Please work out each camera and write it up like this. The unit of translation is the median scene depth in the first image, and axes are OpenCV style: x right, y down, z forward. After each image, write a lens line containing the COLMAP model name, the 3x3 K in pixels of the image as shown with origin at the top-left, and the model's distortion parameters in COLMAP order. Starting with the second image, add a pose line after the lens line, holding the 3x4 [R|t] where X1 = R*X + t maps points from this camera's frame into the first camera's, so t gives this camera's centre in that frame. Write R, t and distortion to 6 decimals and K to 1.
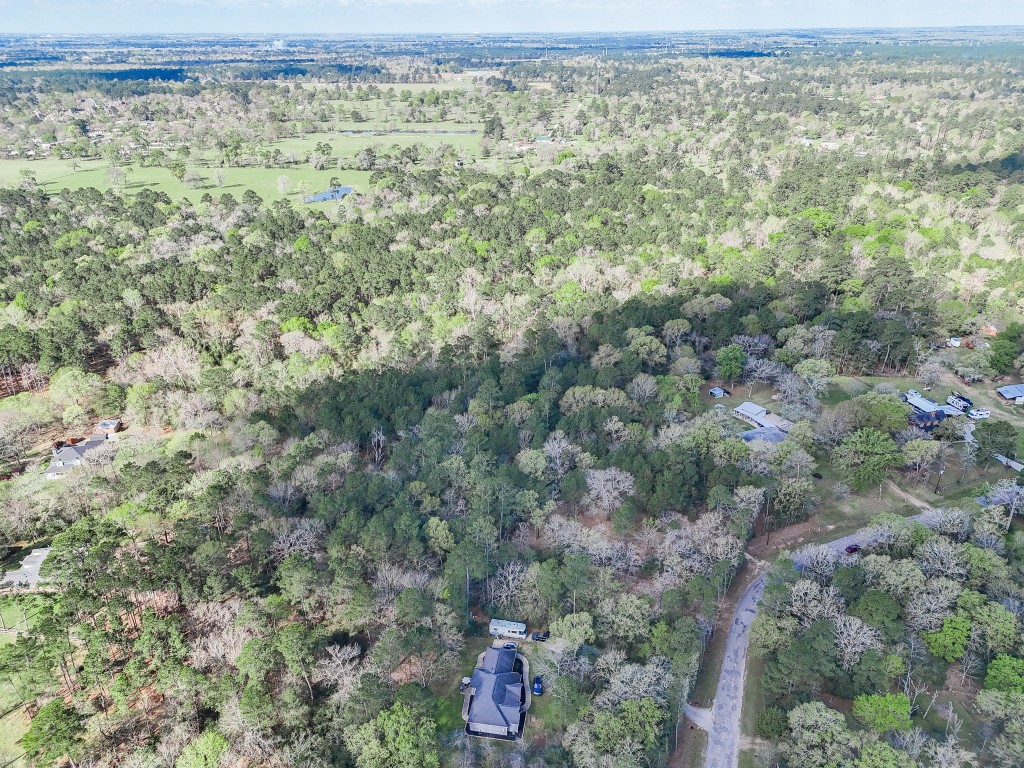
lens RADIAL K [[749.7, 0, 512.0], [0, 749.7, 384.0], [0, 0, 1]] dist [0.074344, -0.070355]
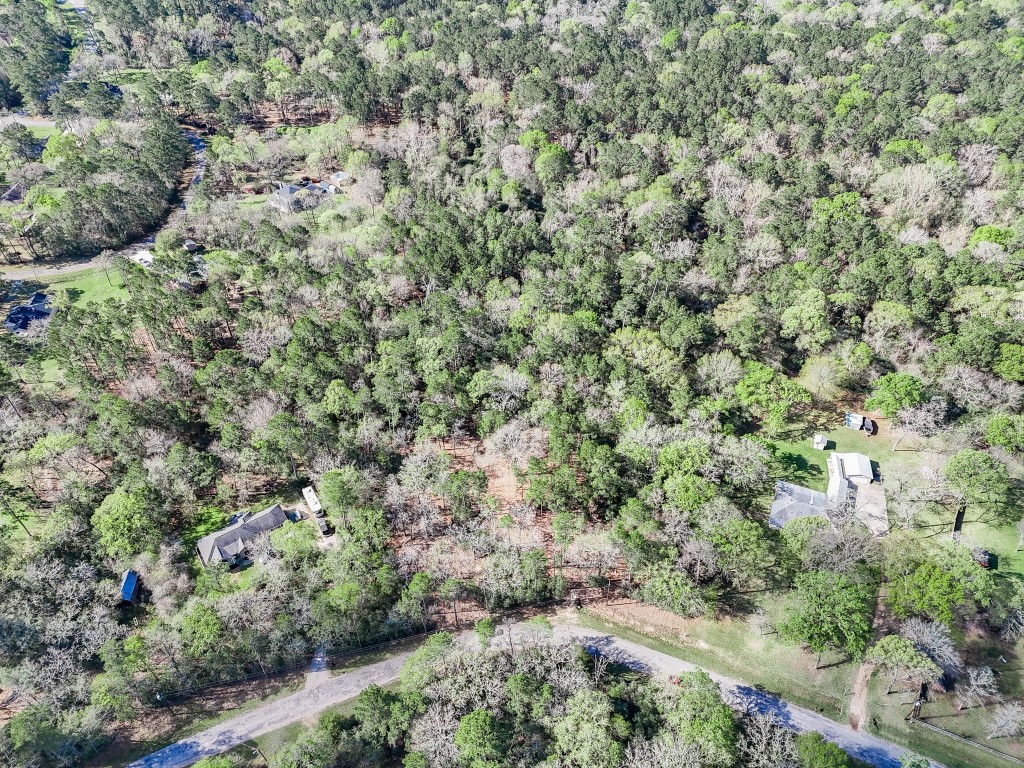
lens RADIAL K [[750.8, 0, 512.0], [0, 750.8, 384.0], [0, 0, 1]] dist [0.070002, -0.054145]
pose [[0.677111, 0.497065, -0.542630, 0.123208], [-0.302915, 0.860286, 0.410061, -0.063639], [0.670644, -0.113286, 0.733078, 0.073880]]
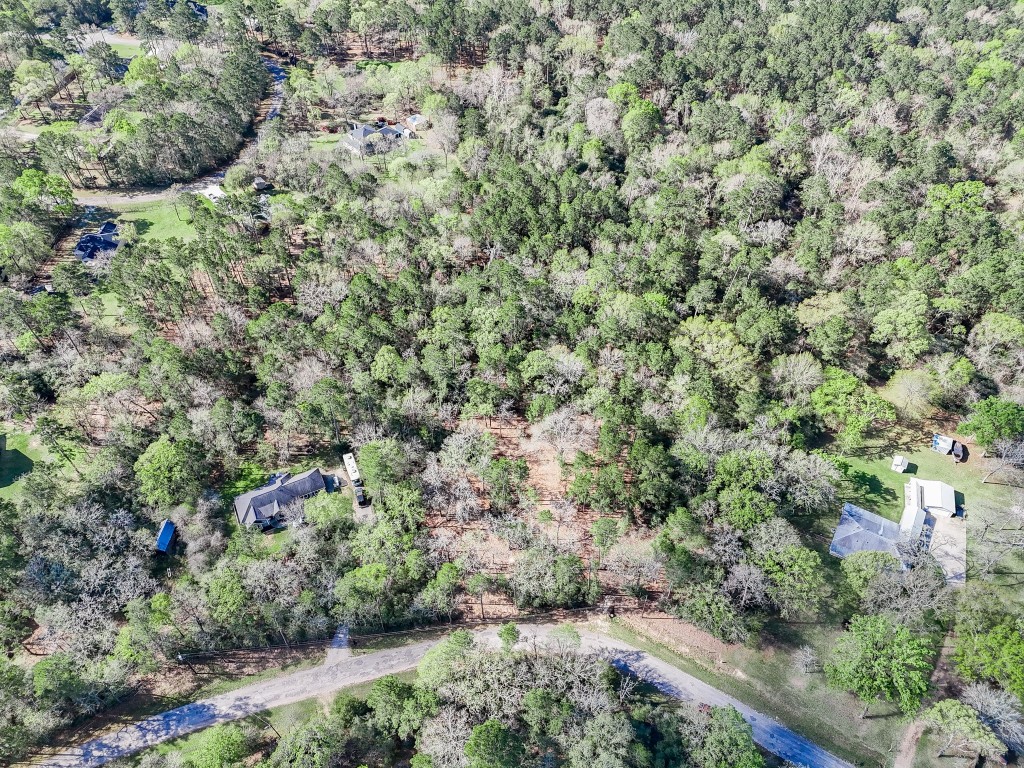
lens RADIAL K [[750.8, 0, 512.0], [0, 750.8, 384.0], [0, 0, 1]] dist [0.070002, -0.054145]
pose [[0.573333, 0.601182, -0.556659, 0.113994], [-0.341847, 0.792975, 0.504313, -0.068886], [0.744601, -0.098847, 0.660151, 0.085284]]
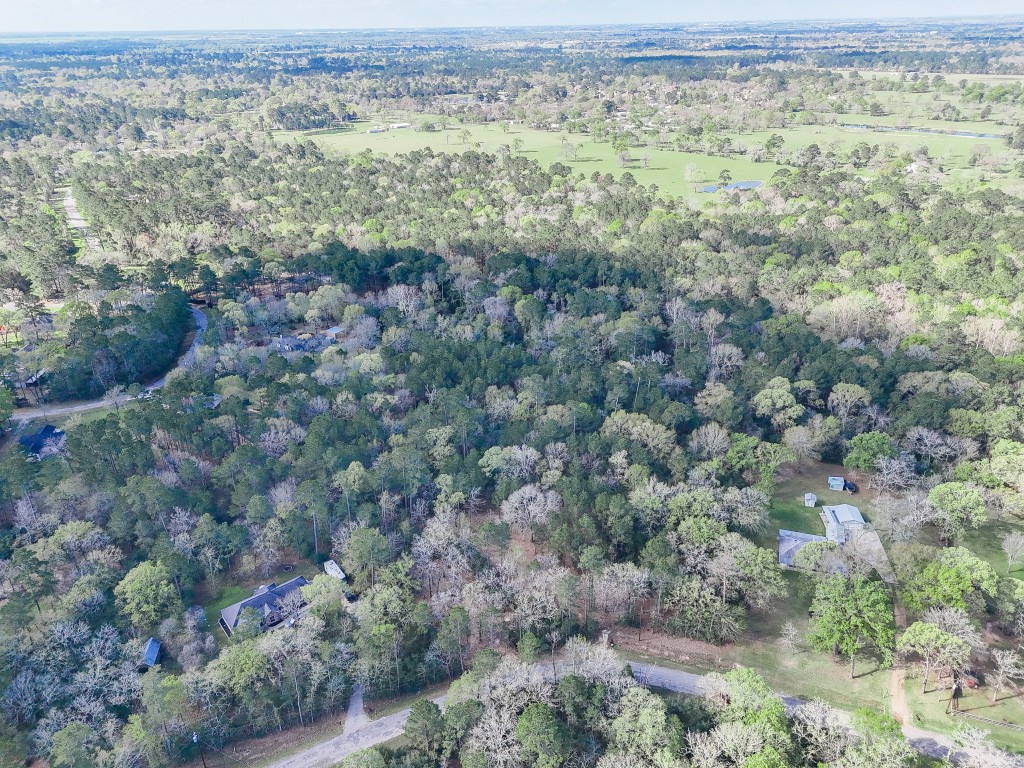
lens RADIAL K [[750.8, 0, 512.0], [0, 750.8, 384.0], [0, 0, 1]] dist [0.070002, -0.054145]
pose [[0.737027, 0.287043, -0.611880, 0.137571], [-0.278255, 0.953916, 0.112331, -0.024001], [0.615926, 0.087468, 0.782933, 0.049129]]
